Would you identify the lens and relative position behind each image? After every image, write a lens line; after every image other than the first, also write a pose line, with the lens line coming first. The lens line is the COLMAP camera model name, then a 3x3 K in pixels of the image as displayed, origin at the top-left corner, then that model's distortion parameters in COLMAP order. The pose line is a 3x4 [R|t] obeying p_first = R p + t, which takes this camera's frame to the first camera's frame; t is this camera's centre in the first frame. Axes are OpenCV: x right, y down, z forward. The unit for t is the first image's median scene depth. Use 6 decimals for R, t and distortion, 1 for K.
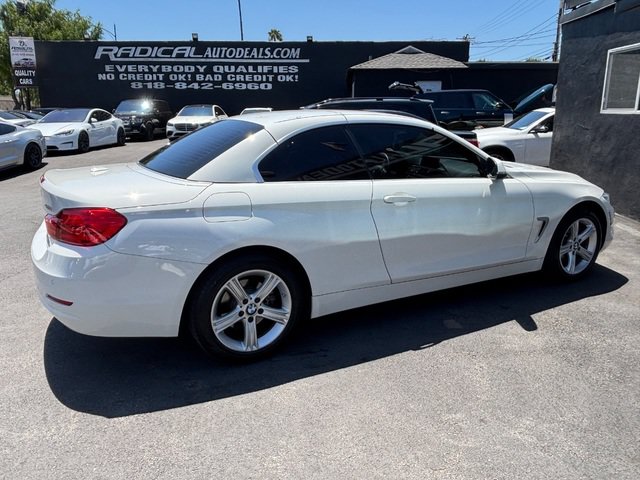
lens RADIAL K [[487.4, 0, 321.7], [0, 487.4, 238.2], [0, 0, 1]] dist [0.042774, -0.067910]
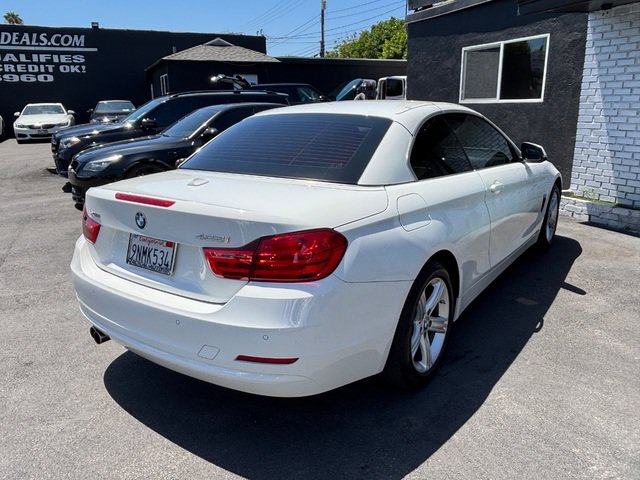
lens RADIAL K [[487.4, 0, 321.2], [0, 487.4, 235.2], [0, 0, 1]] dist [0.042774, -0.067910]
pose [[0.900292, -0.125122, 0.416916, -0.073240], [0.122917, 0.991893, 0.032254, -0.007260], [-0.417572, 0.022208, 0.908373, 0.028879]]
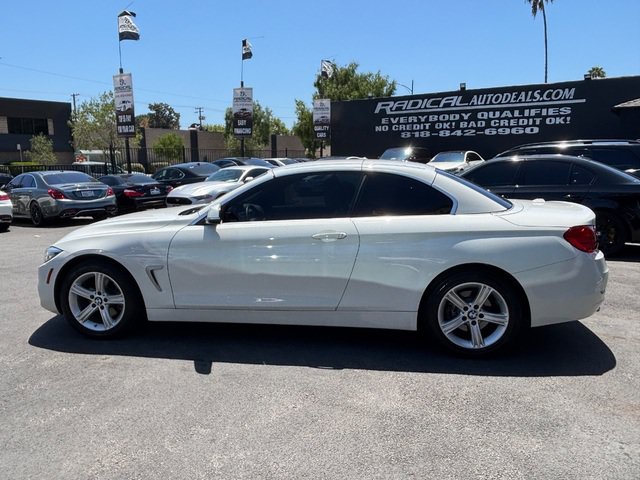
lens RADIAL K [[487.4, 0, 321.3], [0, 487.4, 242.9], [0, 0, 1]] dist [0.042774, -0.067910]
pose [[0.825245, 0.088460, -0.557805, 0.100077], [-0.132277, 0.990460, -0.038623, -0.004964], [0.549066, 0.105658, 0.829073, 0.016169]]
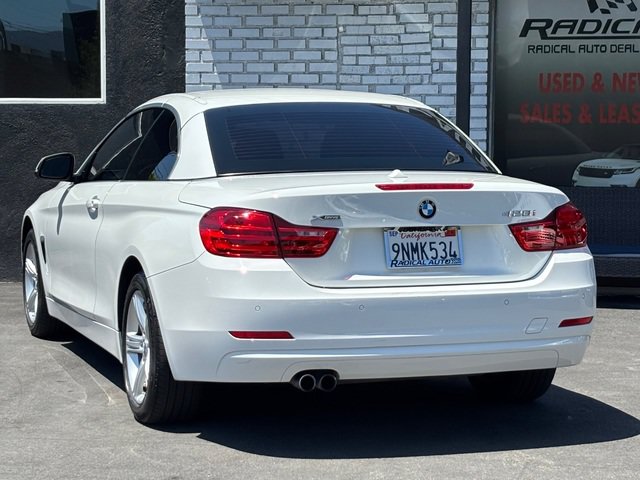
lens RADIAL K [[1601.8, 0, 316.4], [0, 1601.8, 240.7], [0, 0, 1]] dist [0.244753, 0.000000]
pose [[0.163981, -0.074695, 0.983632, -0.307316], [0.243209, 0.969410, 0.033070, -0.018244], [-0.956012, 0.233805, 0.177131, 0.089828]]
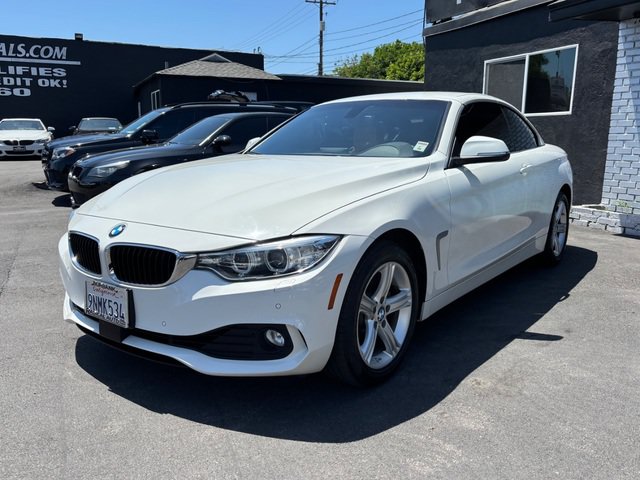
lens RADIAL K [[538.6, 0, 327.4], [0, 538.6, 248.4], [0, 0, 1]] dist [0.051124, -0.059839]
pose [[0.890162, -0.091041, 0.446457, -0.092307], [0.110108, 0.993776, -0.016888, 0.005412], [-0.442140, 0.064191, 0.894646, 0.025589]]
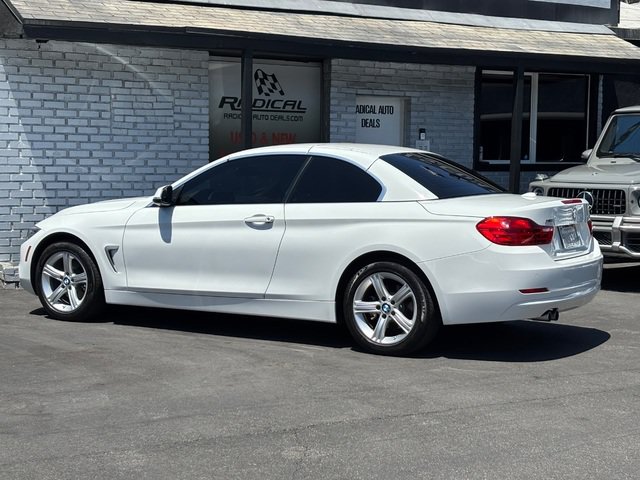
lens RADIAL K [[1098.9, 0, 324.6], [0, 1098.9, 242.7], [0, 0, 1]] dist [0.122445, 0.000000]
pose [[-0.507187, -0.068837, 0.859082, -0.287095], [0.205715, 0.958323, 0.198239, -0.075944], [-0.836924, 0.277270, -0.471888, 0.313541]]
